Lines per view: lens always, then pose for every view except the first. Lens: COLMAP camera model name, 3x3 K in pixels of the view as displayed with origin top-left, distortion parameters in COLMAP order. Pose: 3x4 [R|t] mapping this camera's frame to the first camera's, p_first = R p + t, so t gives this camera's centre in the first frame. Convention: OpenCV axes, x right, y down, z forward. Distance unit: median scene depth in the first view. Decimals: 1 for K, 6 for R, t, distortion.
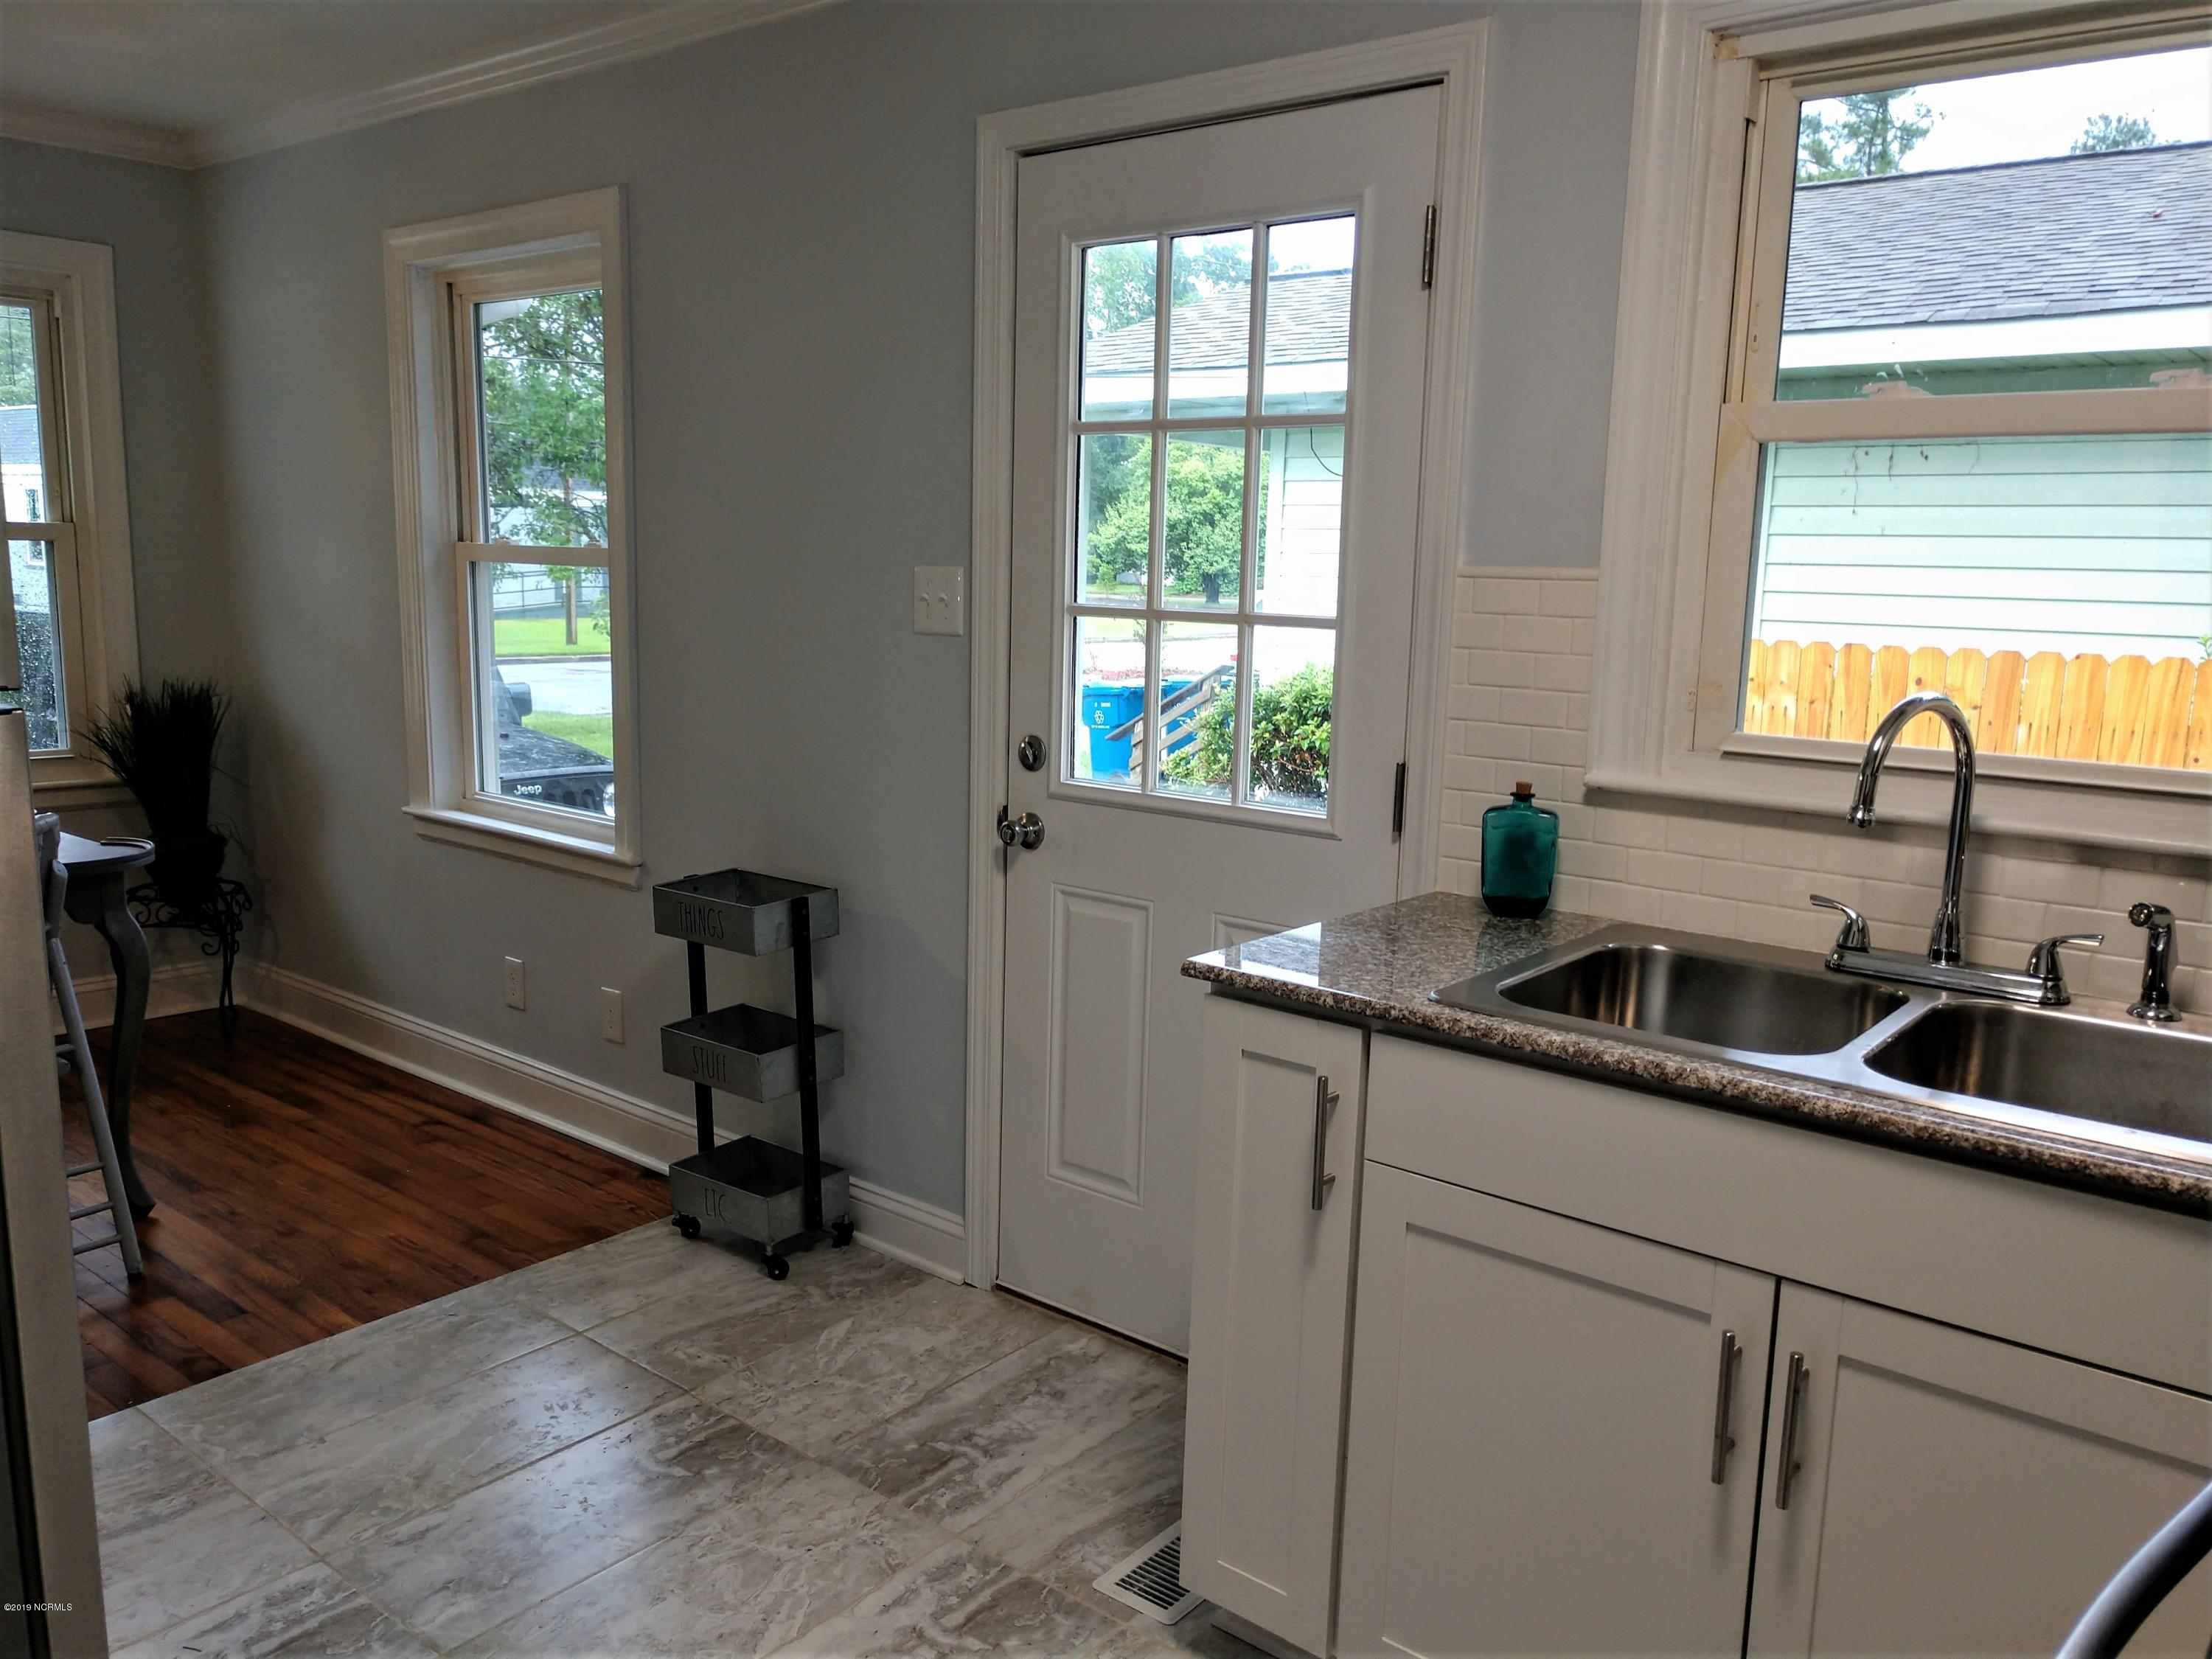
lens RADIAL K [[1673.2, 0, 1133.4], [0, 1673.2, 826.8], [0, 0, 1]] dist [0.012055, 0.013020]
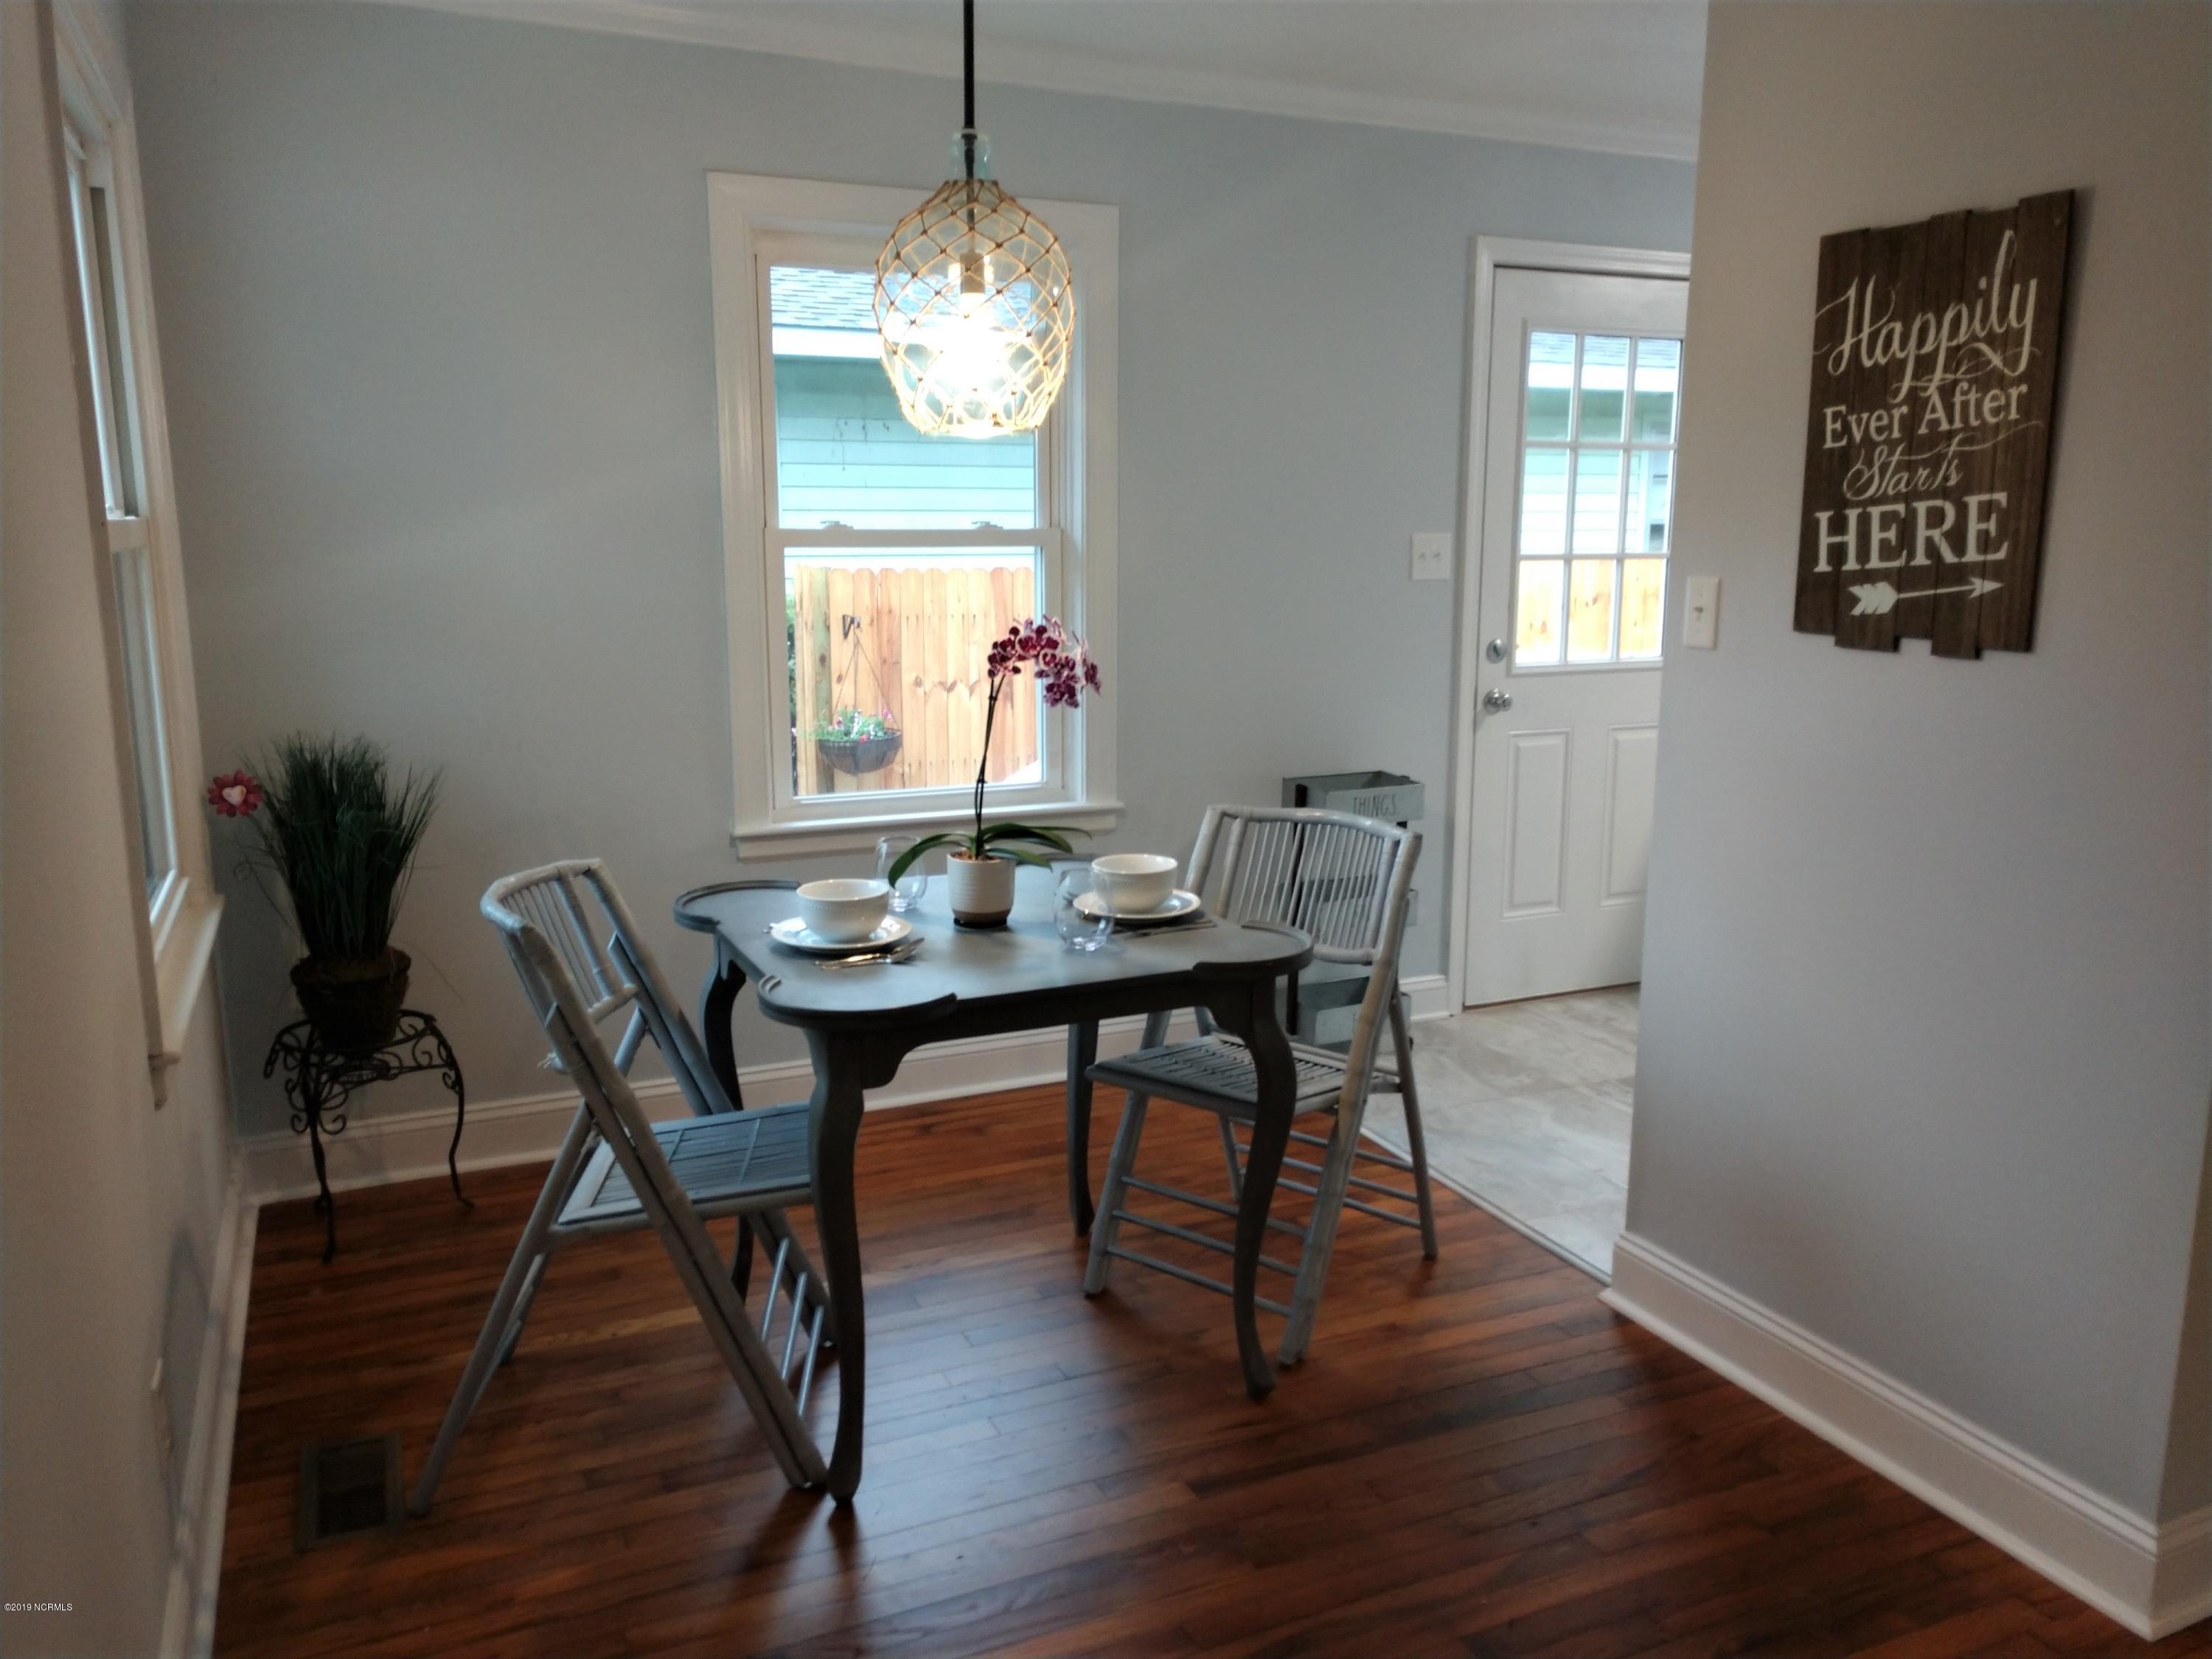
lens RADIAL K [[1673.2, 0, 1133.4], [0, 1673.2, 826.8], [0, 0, 1]] dist [0.012055, 0.013020]
pose [[0.441840, -0.188517, 0.877063, -1.581419], [0.152319, 0.979240, 0.133745, -0.141793], [-0.884068, 0.074499, 0.461382, 0.579639]]
